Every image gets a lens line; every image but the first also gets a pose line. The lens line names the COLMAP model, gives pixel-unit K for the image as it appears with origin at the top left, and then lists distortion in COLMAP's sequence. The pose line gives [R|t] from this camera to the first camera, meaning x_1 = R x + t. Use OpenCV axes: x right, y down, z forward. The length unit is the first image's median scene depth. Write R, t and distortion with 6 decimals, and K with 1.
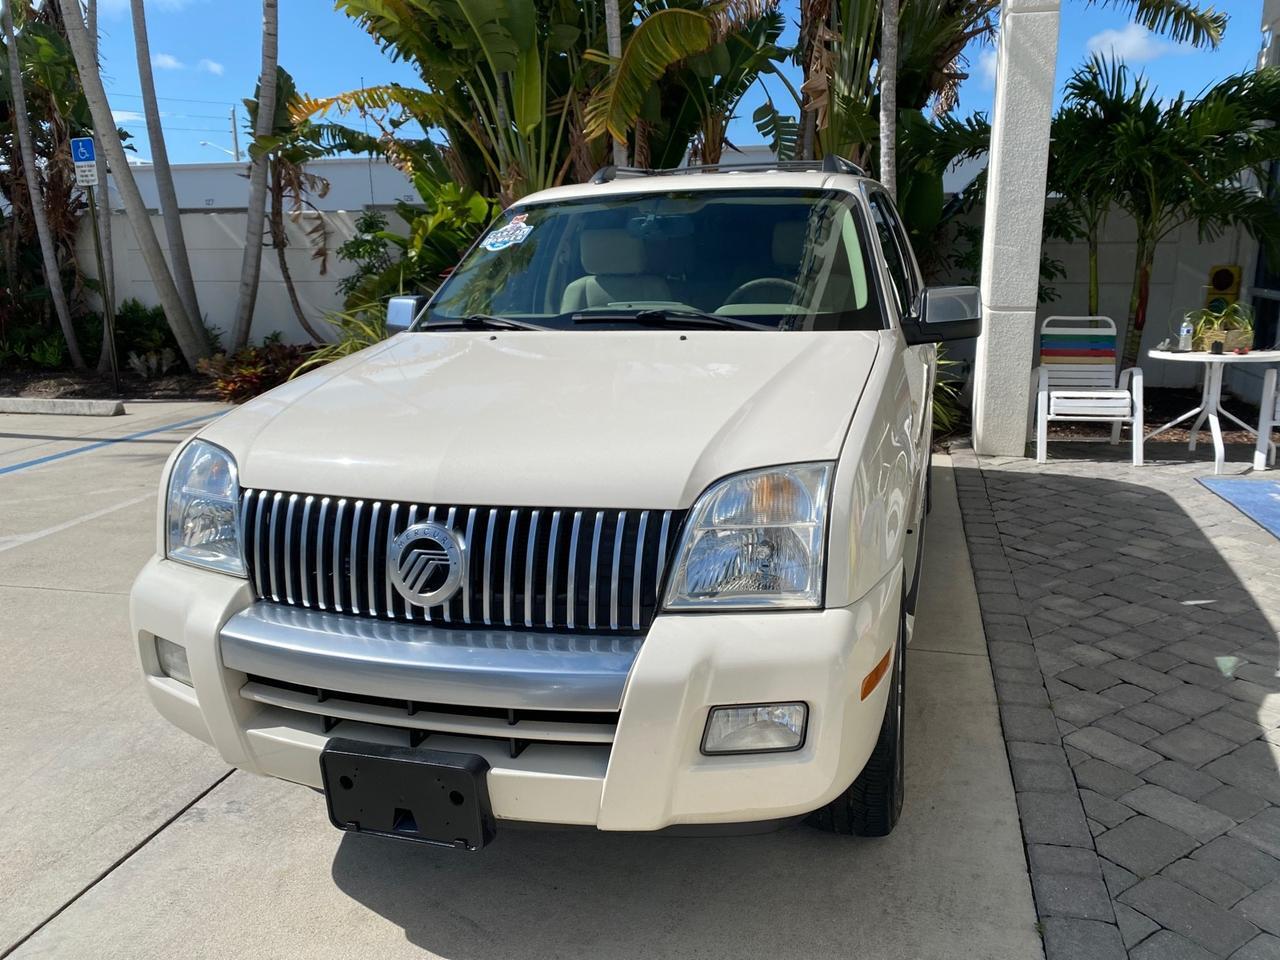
lens RADIAL K [[983.9, 0, 648.6], [0, 983.9, 481.9], [0, 0, 1]] dist [0.022524, -0.027155]
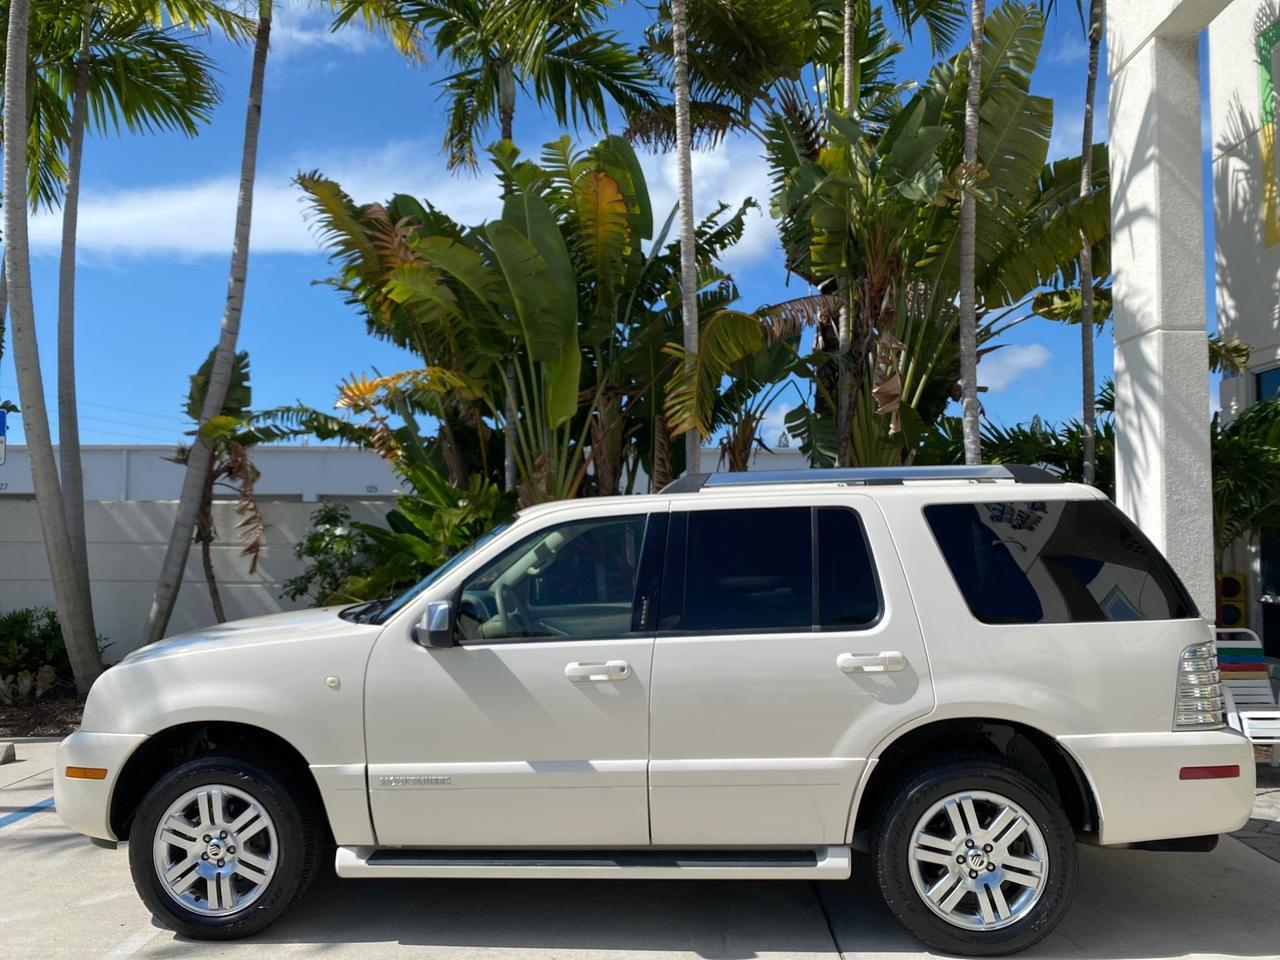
lens RADIAL K [[983.9, 0, 643.1], [0, 983.9, 479.7], [0, 0, 1]] dist [0.022524, -0.027155]
pose [[0.974634, 0.028720, 0.221953, -0.241903], [0.037746, 0.956430, -0.289513, -0.037581], [-0.220597, 0.290547, 0.931085, 0.146302]]
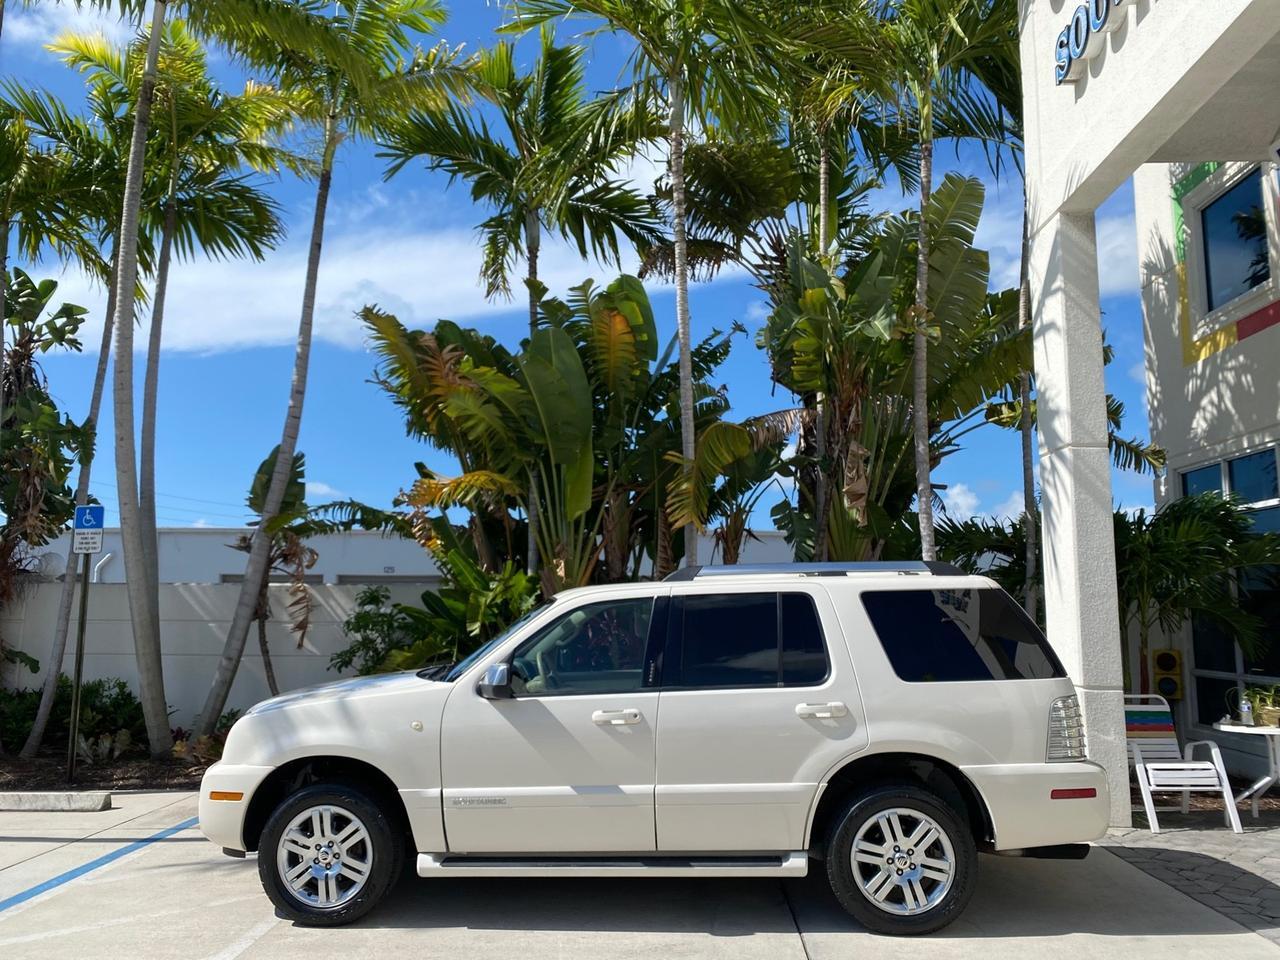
lens RADIAL K [[983.9, 0, 645.0], [0, 983.9, 474.0], [0, 0, 1]] dist [0.022524, -0.027155]
pose [[0.974603, 0.048961, 0.218521, -0.278037], [0.036251, 0.928442, -0.369704, -0.003161], [-0.220985, 0.368236, 0.903088, 0.008251]]
